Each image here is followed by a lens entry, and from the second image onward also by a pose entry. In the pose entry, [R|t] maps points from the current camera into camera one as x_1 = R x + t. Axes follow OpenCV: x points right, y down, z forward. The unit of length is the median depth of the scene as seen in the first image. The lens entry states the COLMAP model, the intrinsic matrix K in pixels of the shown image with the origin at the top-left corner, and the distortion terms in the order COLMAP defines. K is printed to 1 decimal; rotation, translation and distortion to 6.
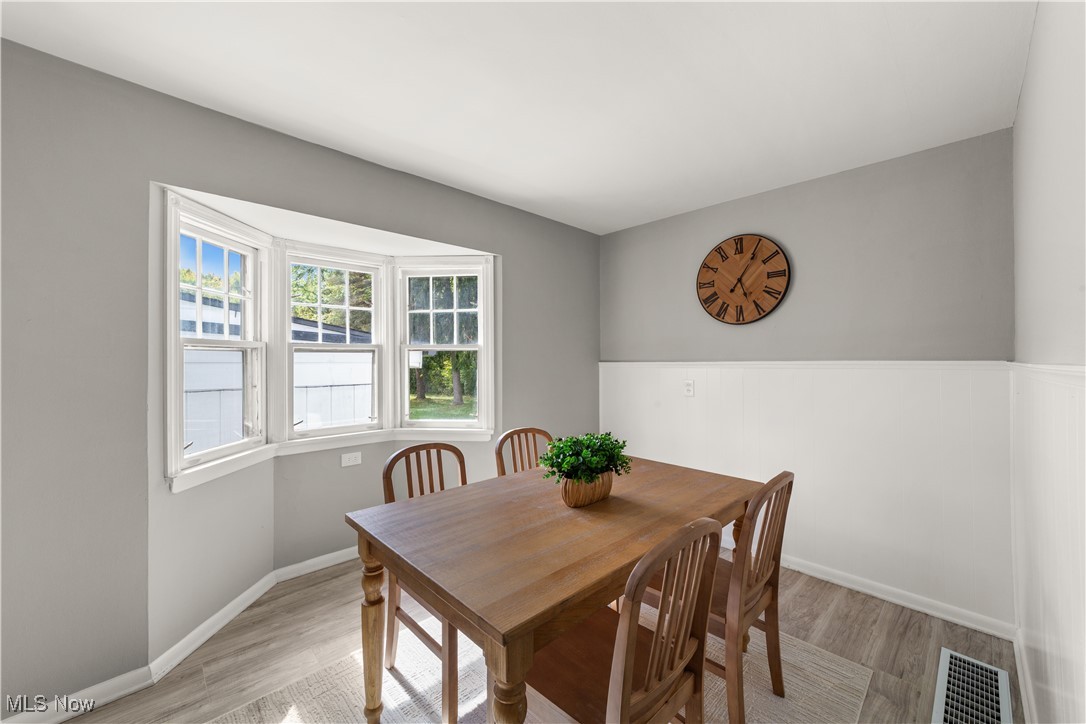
lens RADIAL K [[417.2, 0, 548.6], [0, 417.2, 360.4], [0, 0, 1]] dist [-0.009985, 0.001968]
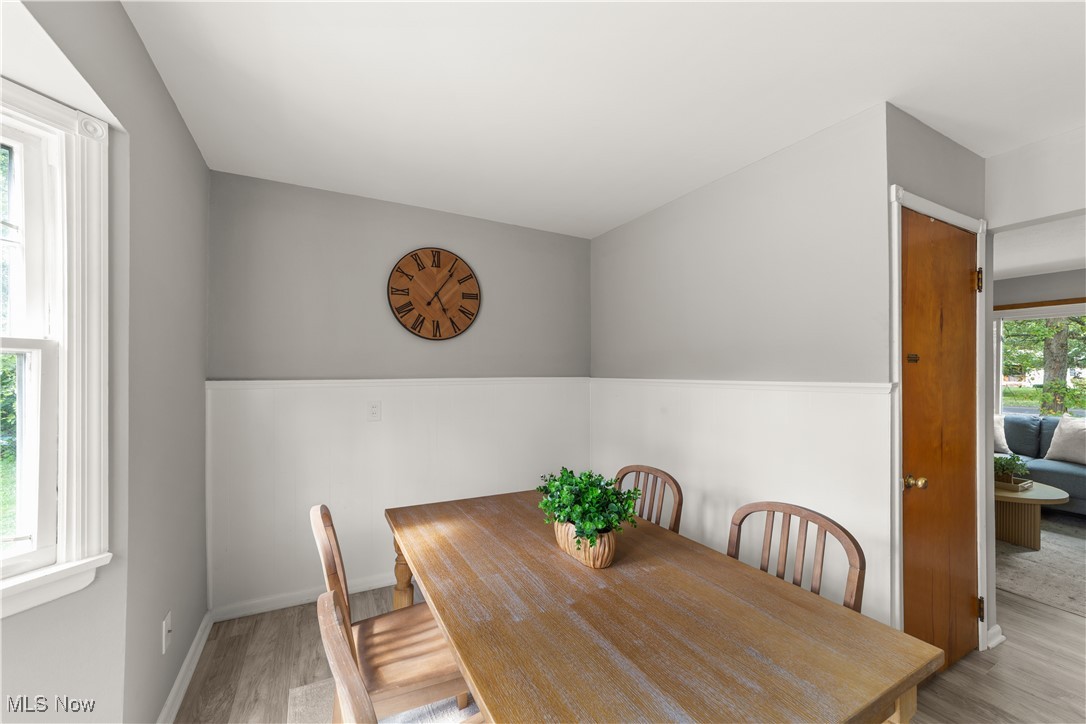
lens RADIAL K [[417.2, 0, 548.9], [0, 417.2, 370.4], [0, 0, 1]] dist [-0.009985, 0.001968]
pose [[0.286936, 0.009072, 0.957907, -0.393376], [0.003231, 0.999940, -0.010438, -0.005187], [-0.957944, 0.006090, 0.286890, 0.472690]]
